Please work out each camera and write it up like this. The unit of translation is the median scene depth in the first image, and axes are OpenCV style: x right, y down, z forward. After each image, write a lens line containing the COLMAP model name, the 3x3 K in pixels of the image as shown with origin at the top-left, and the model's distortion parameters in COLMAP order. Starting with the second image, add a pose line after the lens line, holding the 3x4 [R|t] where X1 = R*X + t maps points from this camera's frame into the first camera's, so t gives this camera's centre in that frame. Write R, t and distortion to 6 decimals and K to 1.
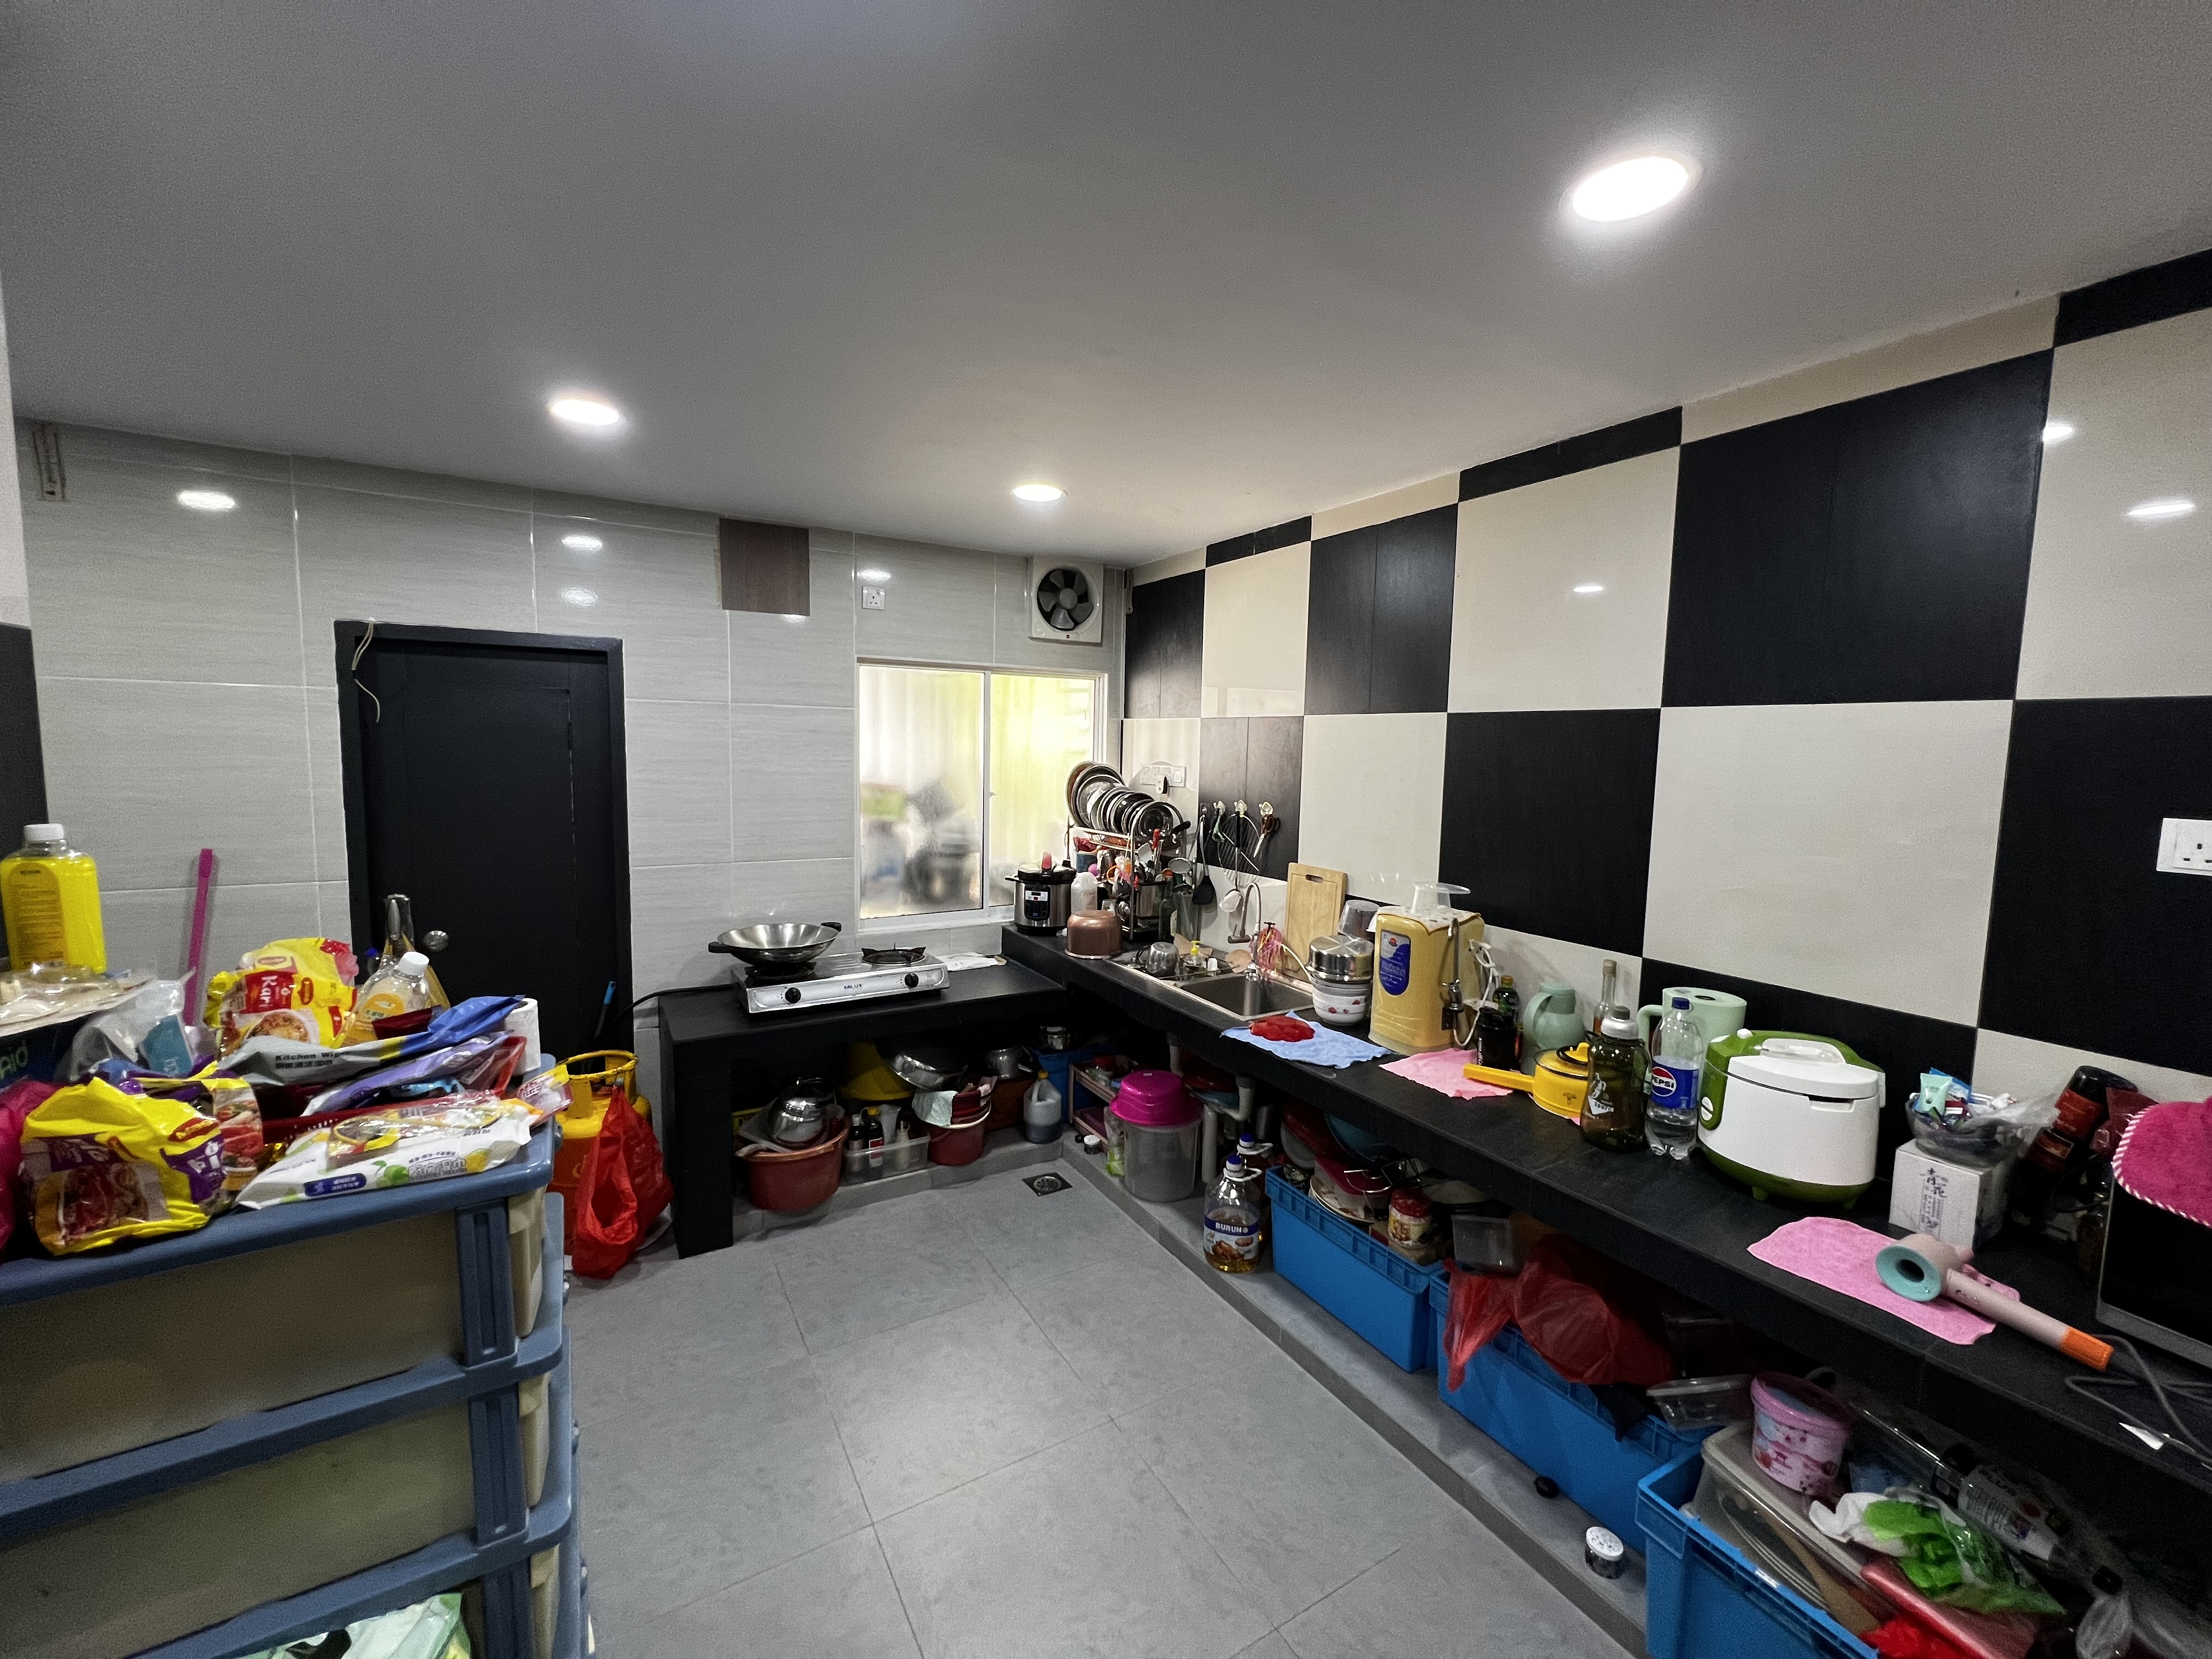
lens RADIAL K [[882.7, 0, 1116.8], [0, 882.7, 825.8], [0, 0, 1]] dist [-0.002633, 0.000429]
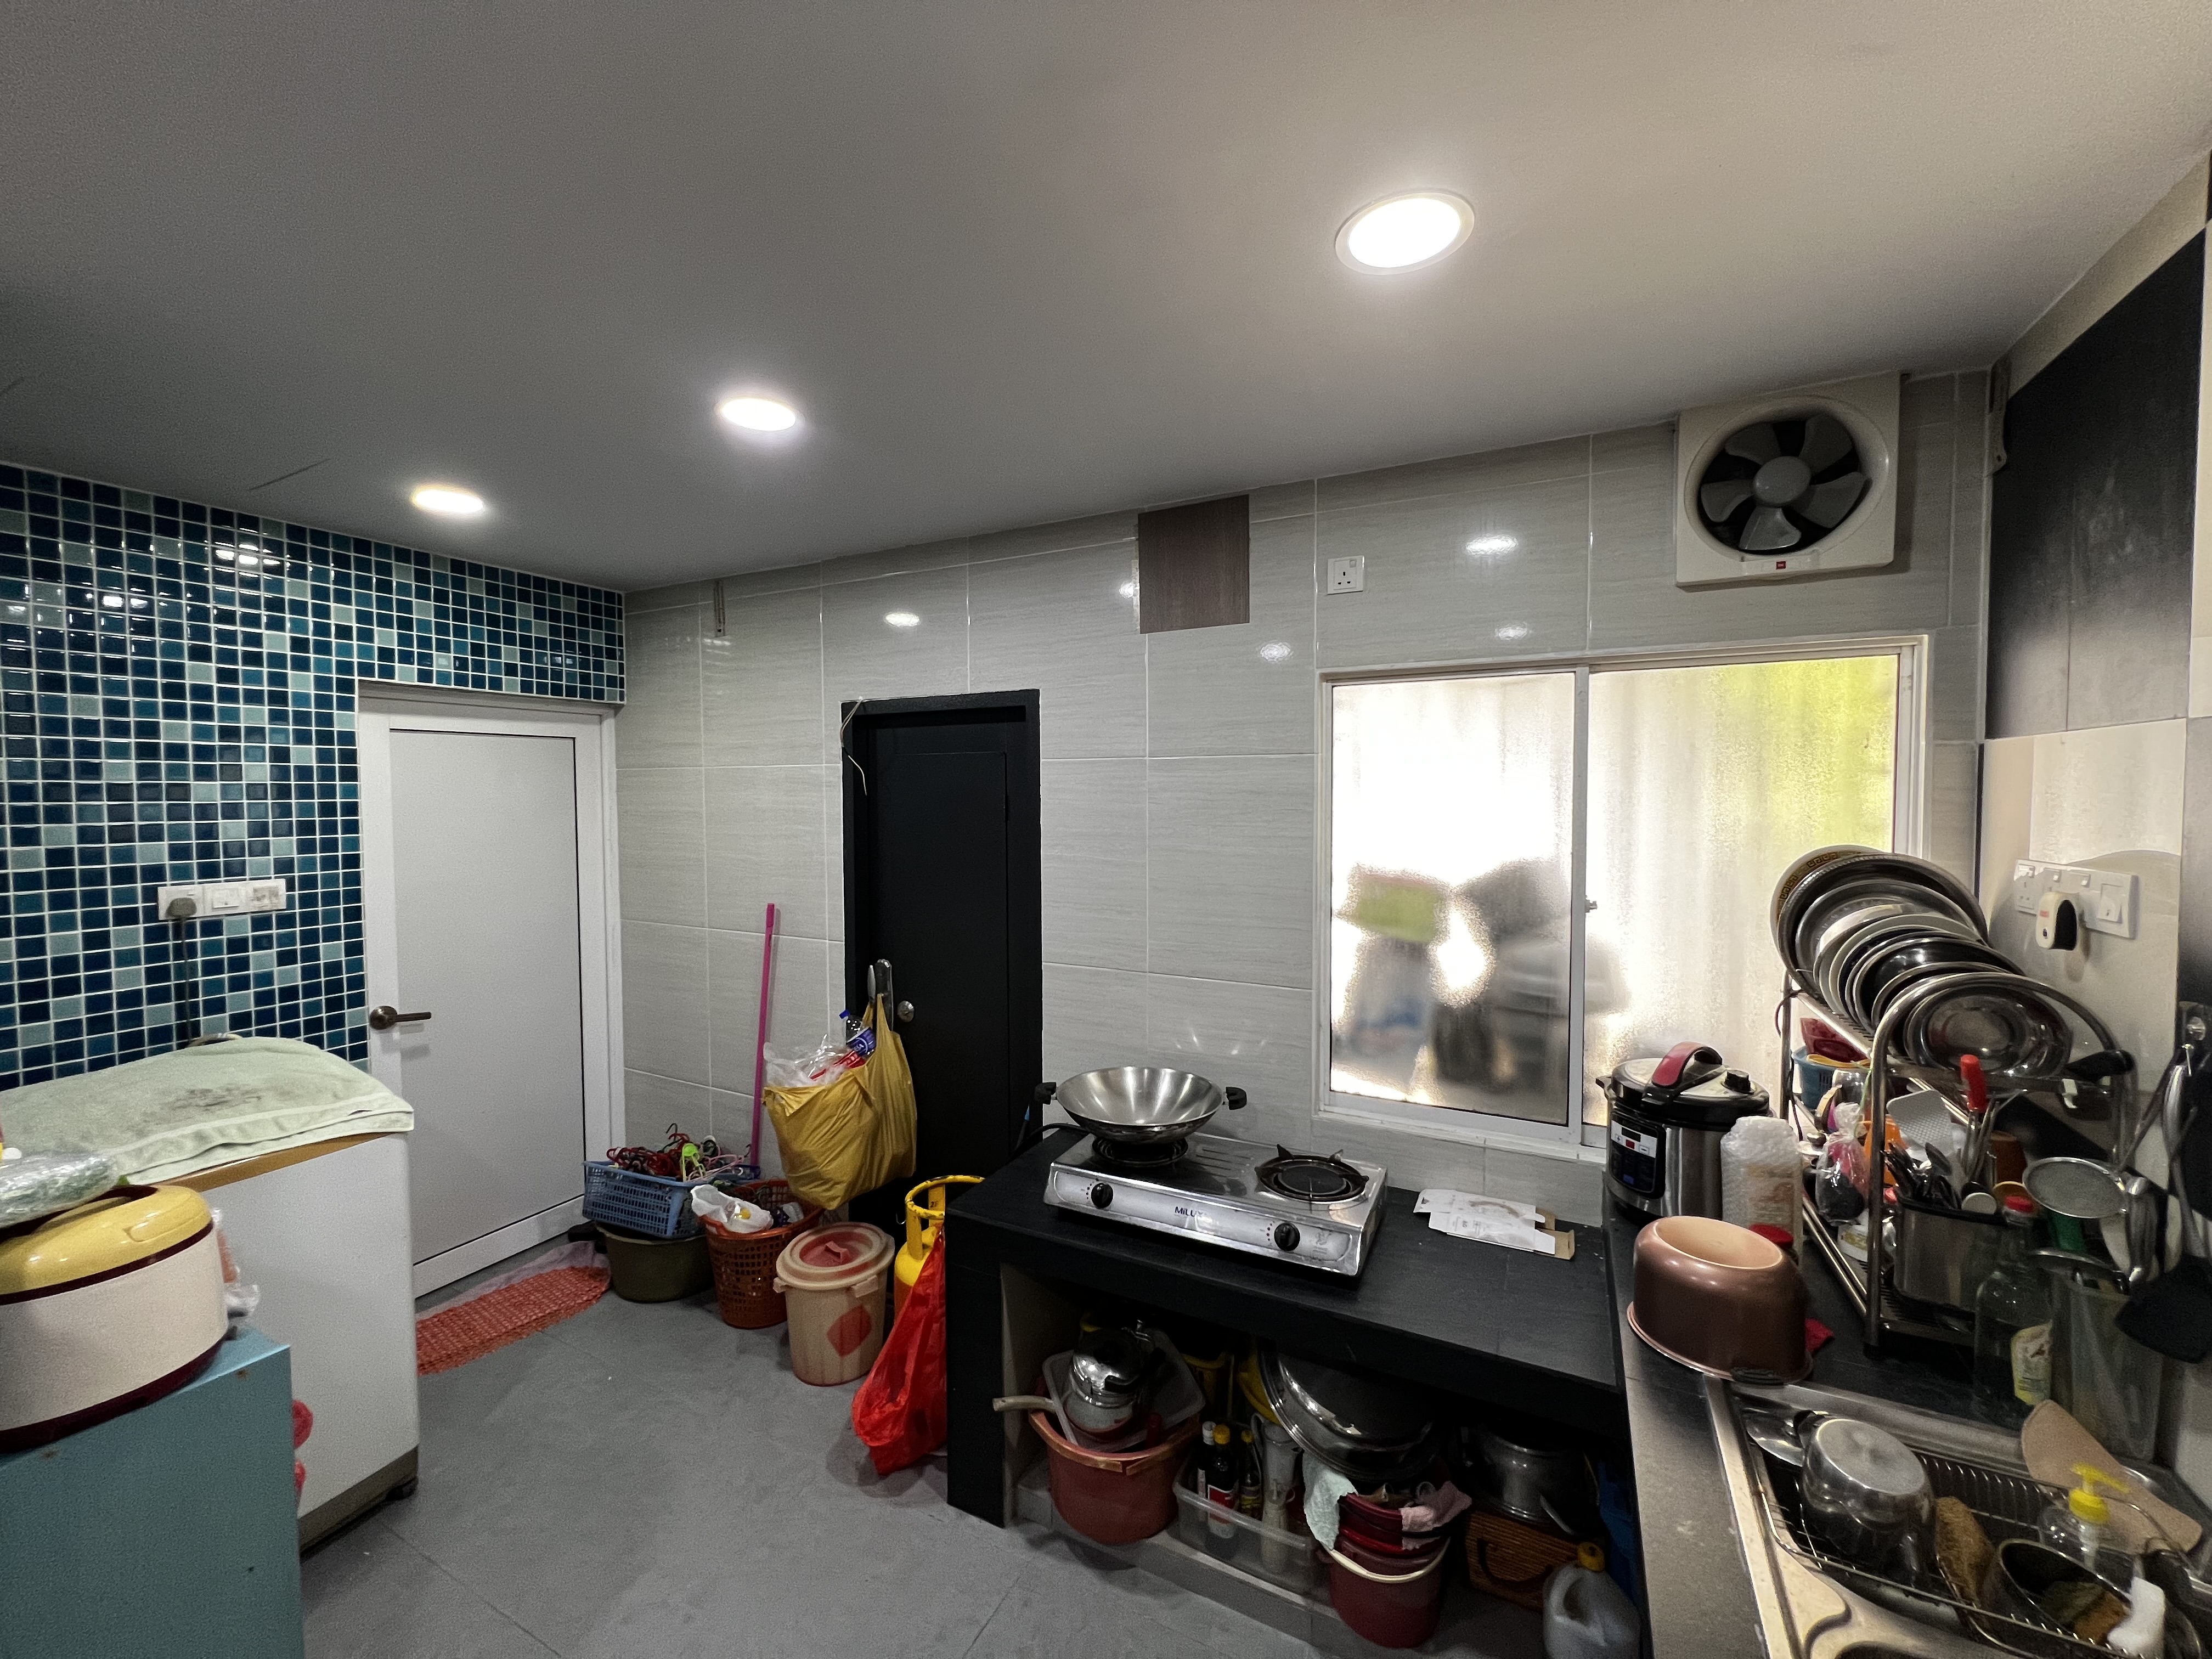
lens RADIAL K [[882.7, 0, 1098.3], [0, 882.7, 829.5], [0, 0, 1]] dist [-0.002633, 0.000429]
pose [[0.521041, 0.010694, -0.853465, 0.152369], [-0.068579, 0.997213, -0.029373, -0.047766], [0.850772, 0.073834, 0.520322, 0.511943]]
